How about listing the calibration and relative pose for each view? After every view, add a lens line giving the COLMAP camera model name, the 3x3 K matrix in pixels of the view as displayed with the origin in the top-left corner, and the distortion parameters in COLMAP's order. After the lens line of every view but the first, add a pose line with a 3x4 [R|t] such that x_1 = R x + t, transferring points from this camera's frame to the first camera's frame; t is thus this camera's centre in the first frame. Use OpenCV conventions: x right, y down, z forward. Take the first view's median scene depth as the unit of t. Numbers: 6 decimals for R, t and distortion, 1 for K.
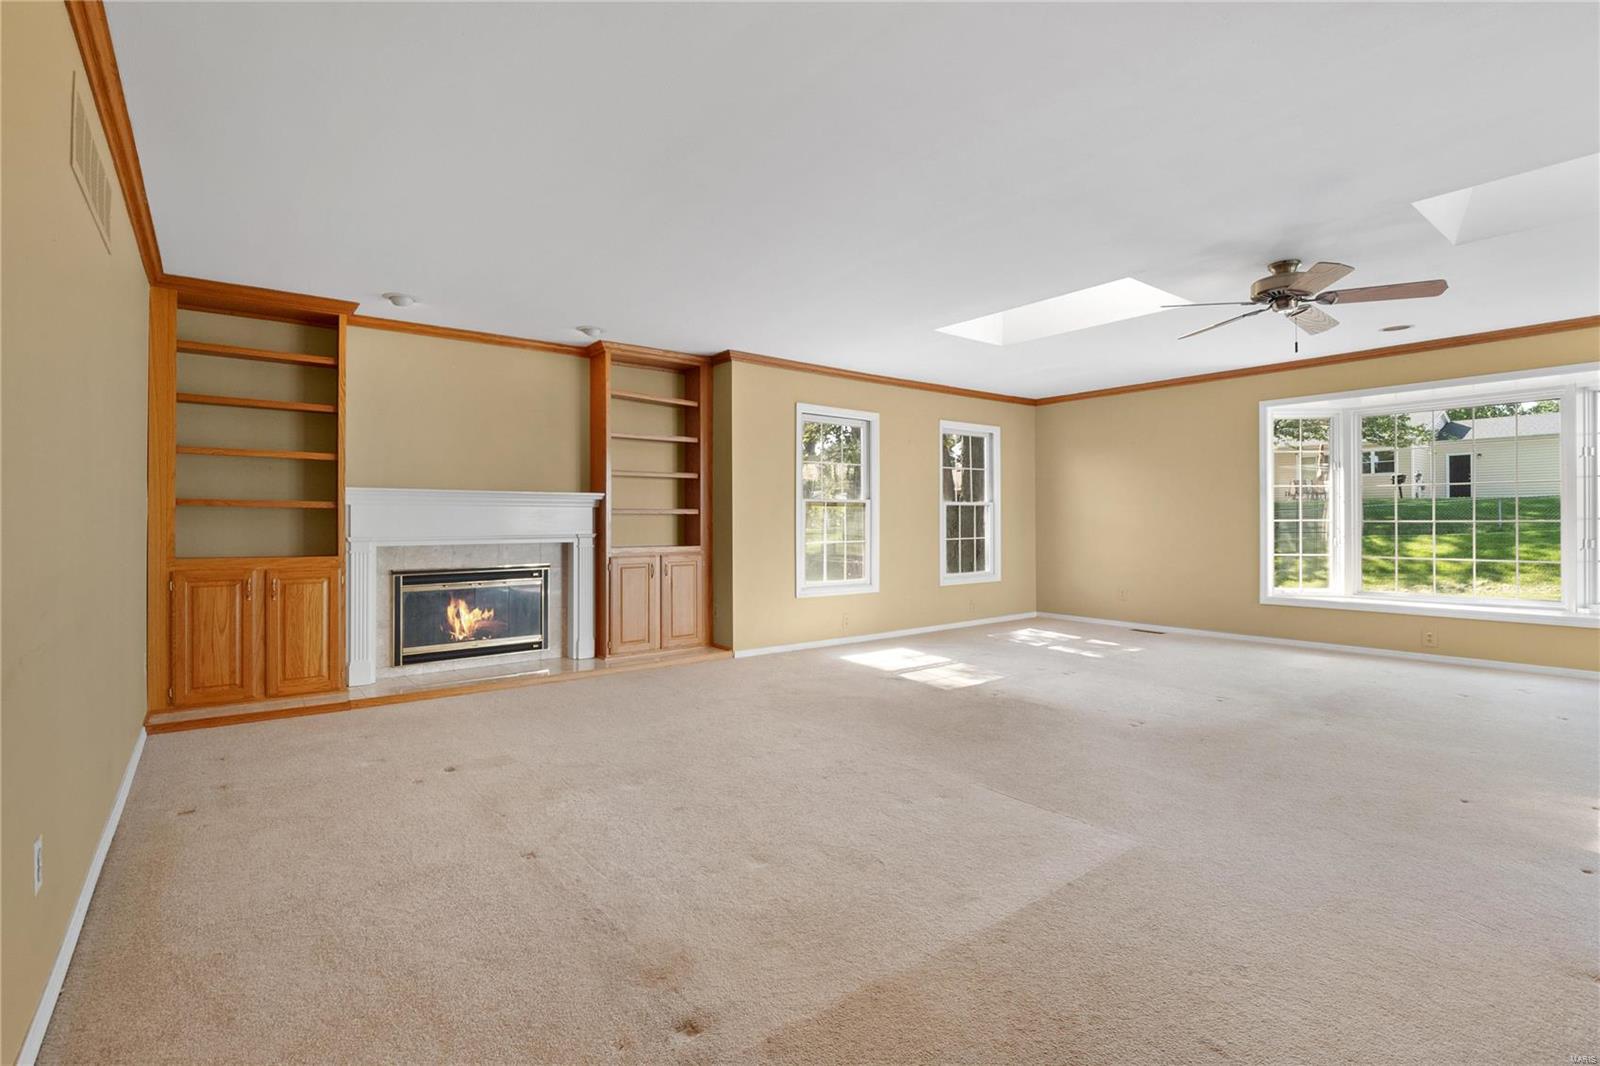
lens RADIAL K [[760.9, 0, 801.6], [0, 760.9, 520.0], [0, 0, 1]] dist [-0.010064, -0.001358]
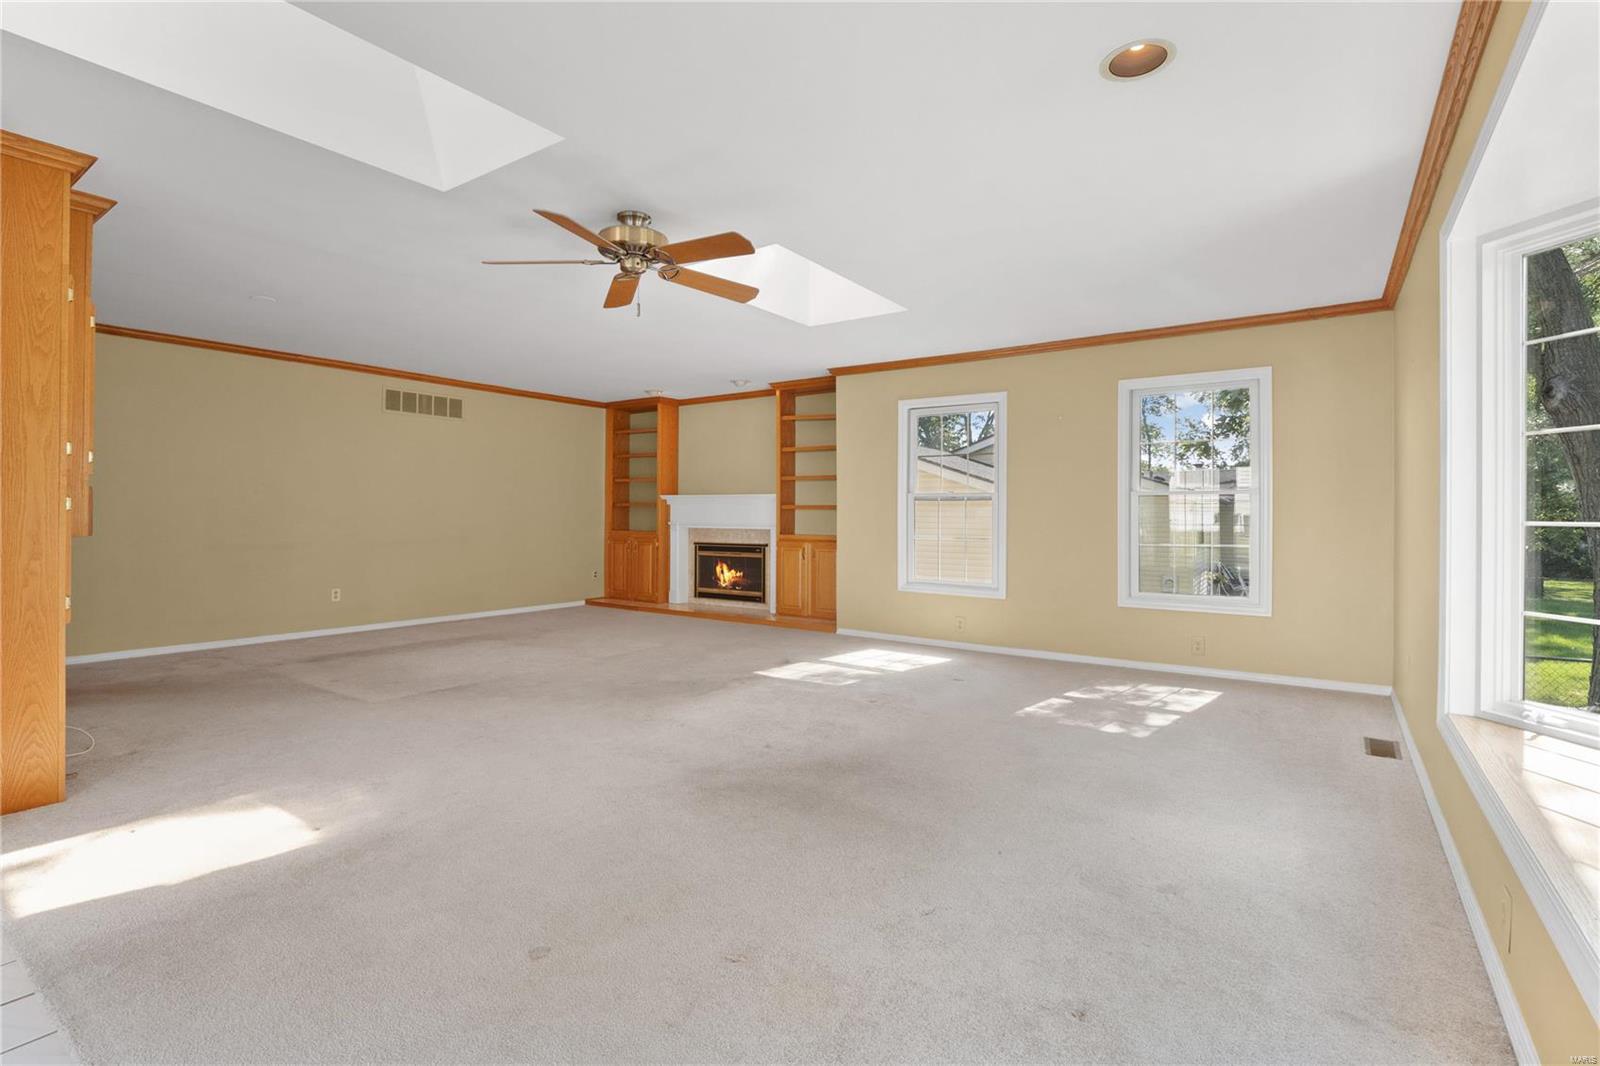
lens RADIAL K [[760.9, 0, 799.5], [0, 760.9, 528.1], [0, 0, 1]] dist [-0.010064, -0.001358]
pose [[0.296162, 0.024801, -0.954816, 1.155219], [-0.005274, 0.999690, 0.024331, -0.009650], [0.955123, -0.002171, 0.296201, 0.676888]]
